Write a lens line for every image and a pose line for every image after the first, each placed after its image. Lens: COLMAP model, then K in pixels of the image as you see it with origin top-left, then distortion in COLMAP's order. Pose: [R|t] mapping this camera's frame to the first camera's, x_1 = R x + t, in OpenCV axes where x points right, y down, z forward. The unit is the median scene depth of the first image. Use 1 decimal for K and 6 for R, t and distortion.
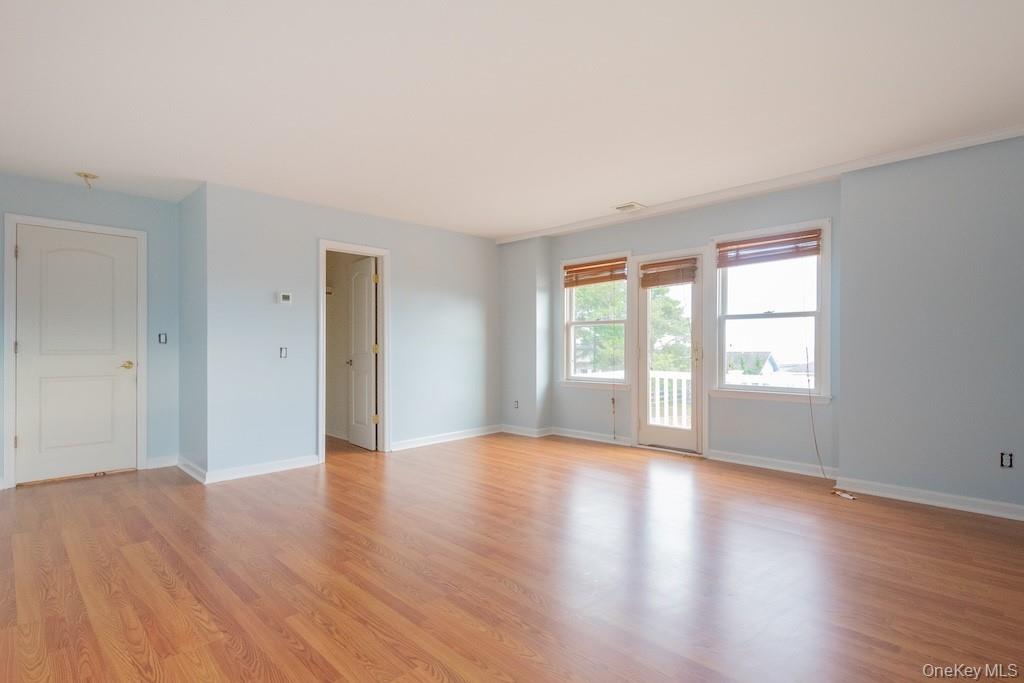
lens RADIAL K [[498.5, 0, 519.3], [0, 498.5, 349.9], [0, 0, 1]] dist [0.005815, -0.000723]
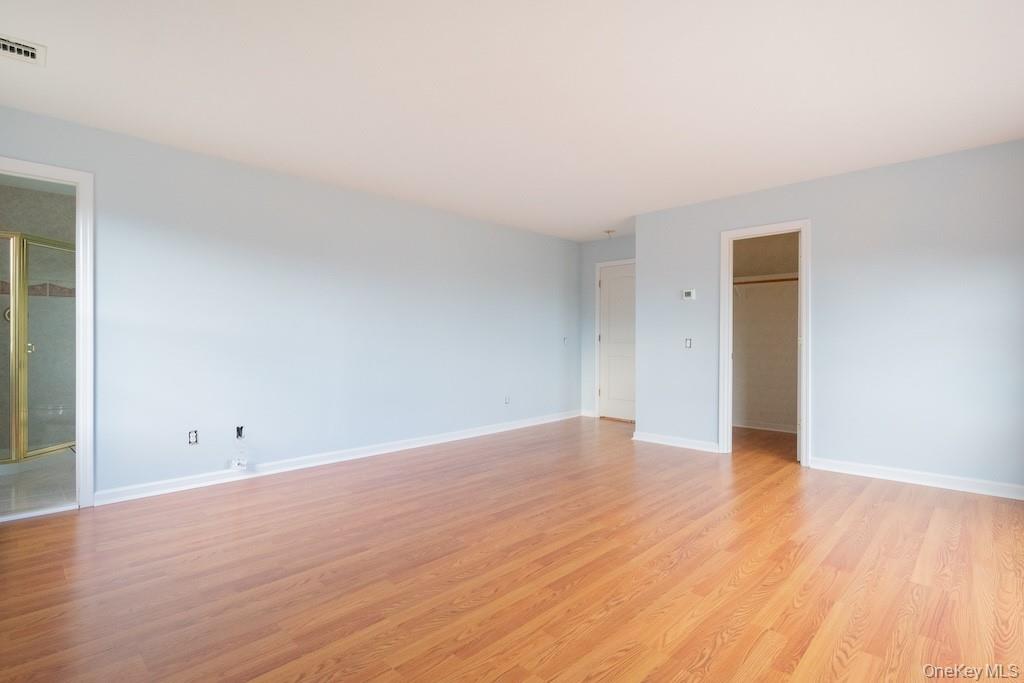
lens RADIAL K [[498.5, 0, 515.5], [0, 498.5, 336.7], [0, 0, 1]] dist [0.005815, -0.000723]
pose [[0.020010, -0.000341, -0.999800, 0.648476], [0.000927, 1.000000, -0.000323, -0.009126], [0.999799, -0.000921, 0.020010, 0.587615]]
